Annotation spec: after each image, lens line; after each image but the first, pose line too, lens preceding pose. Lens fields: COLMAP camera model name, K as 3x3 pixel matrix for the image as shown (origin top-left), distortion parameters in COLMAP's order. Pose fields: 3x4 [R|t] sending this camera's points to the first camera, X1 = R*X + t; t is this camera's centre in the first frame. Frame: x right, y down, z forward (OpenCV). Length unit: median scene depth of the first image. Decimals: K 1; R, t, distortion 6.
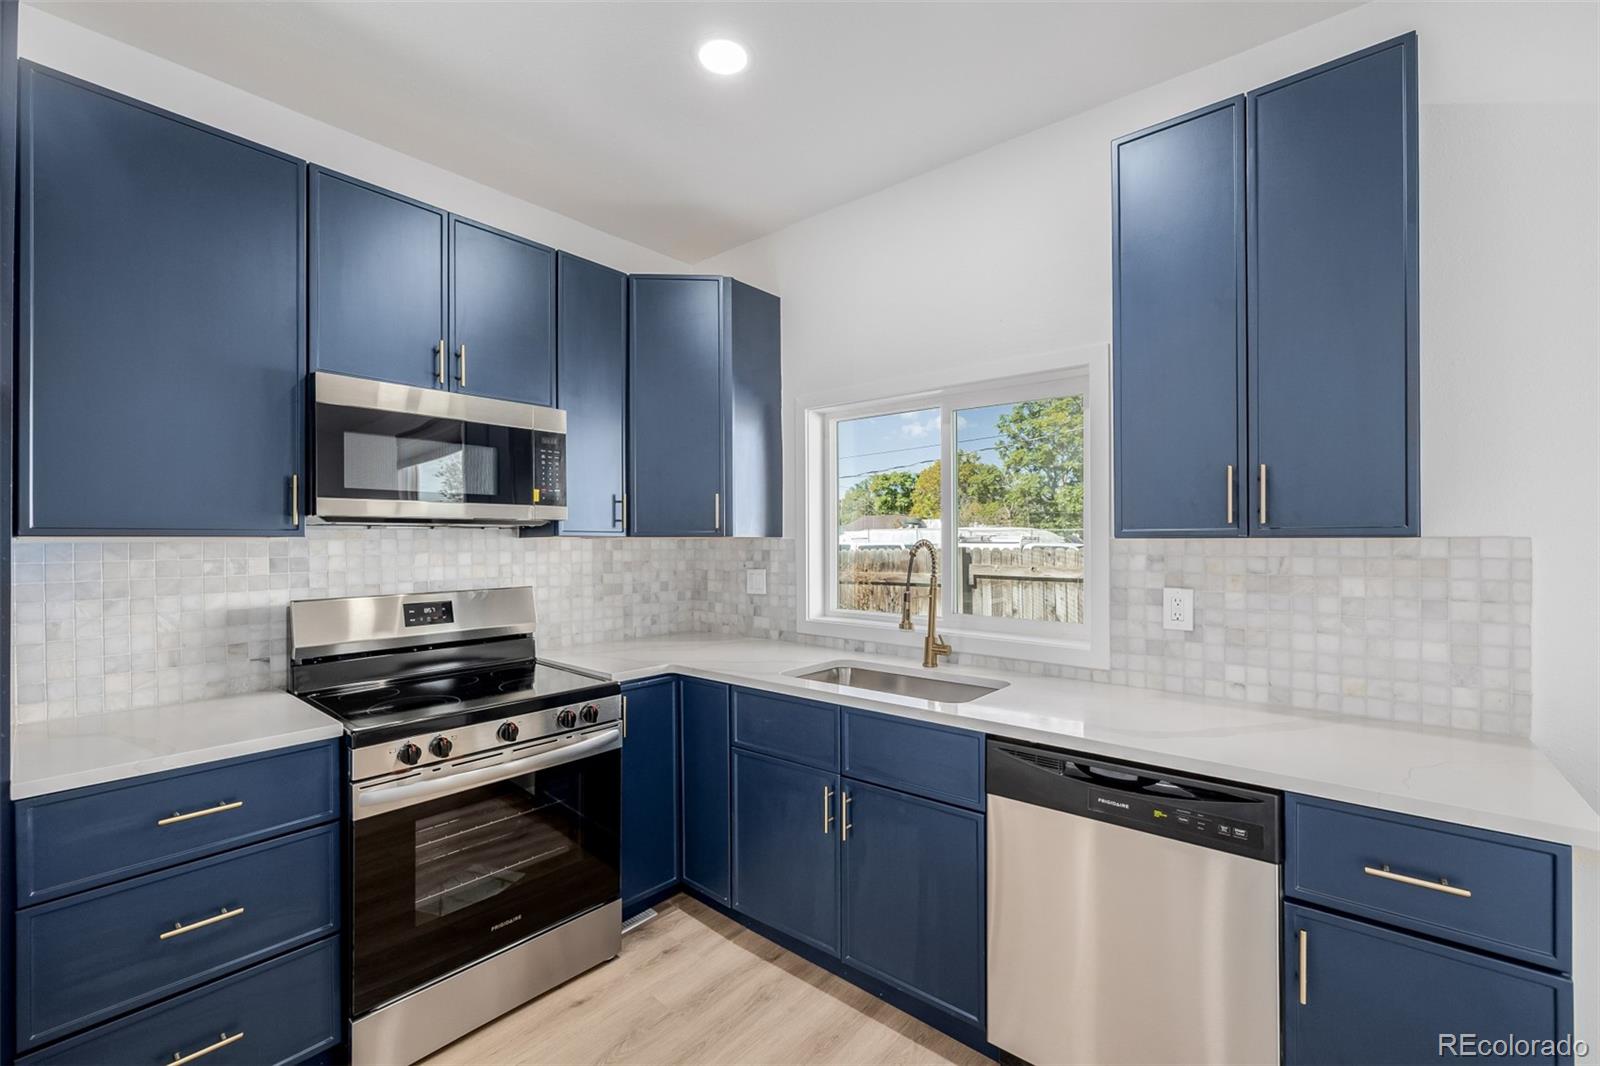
lens RADIAL K [[680.2, 0, 802.1], [0, 680.2, 534.9], [0, 0, 1]] dist [0.004218, -0.000053]
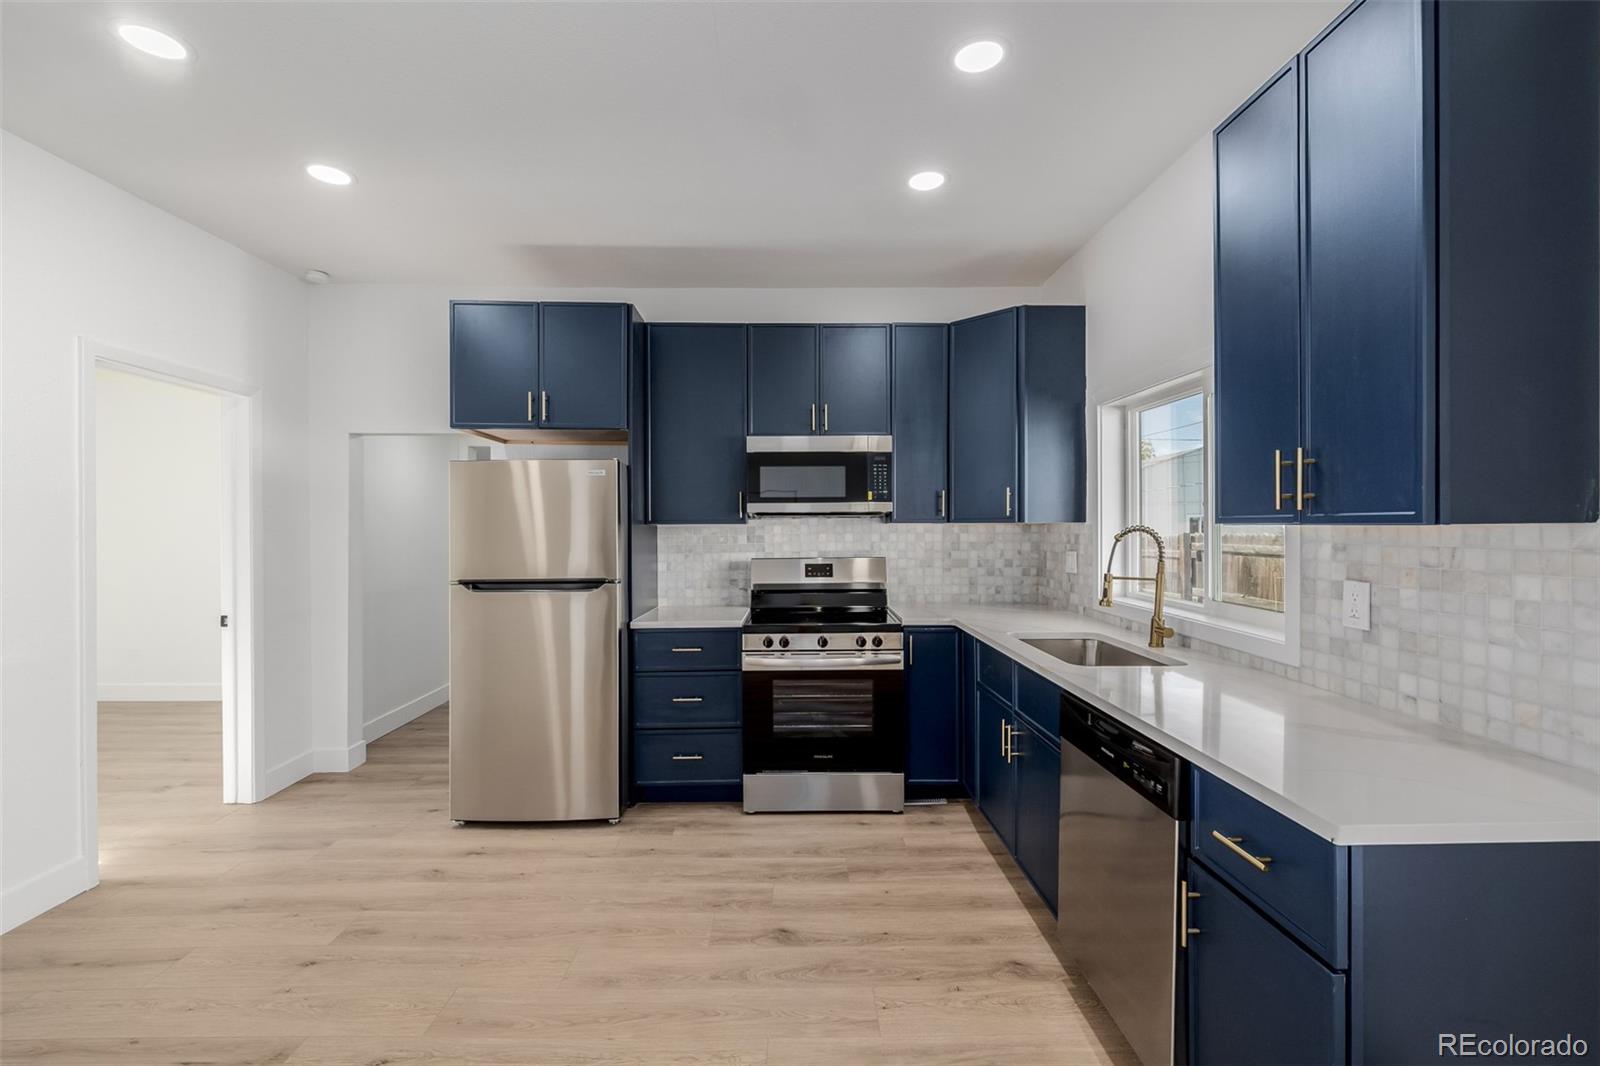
lens RADIAL K [[680.2, 0, 794.6], [0, 680.2, 528.6], [0, 0, 1]] dist [0.004218, -0.000053]
pose [[0.654859, 0.004094, -0.755740, 0.727100], [0.007645, 0.999898, 0.012042, -0.005638], [0.755712, -0.013663, 0.654762, -0.121348]]
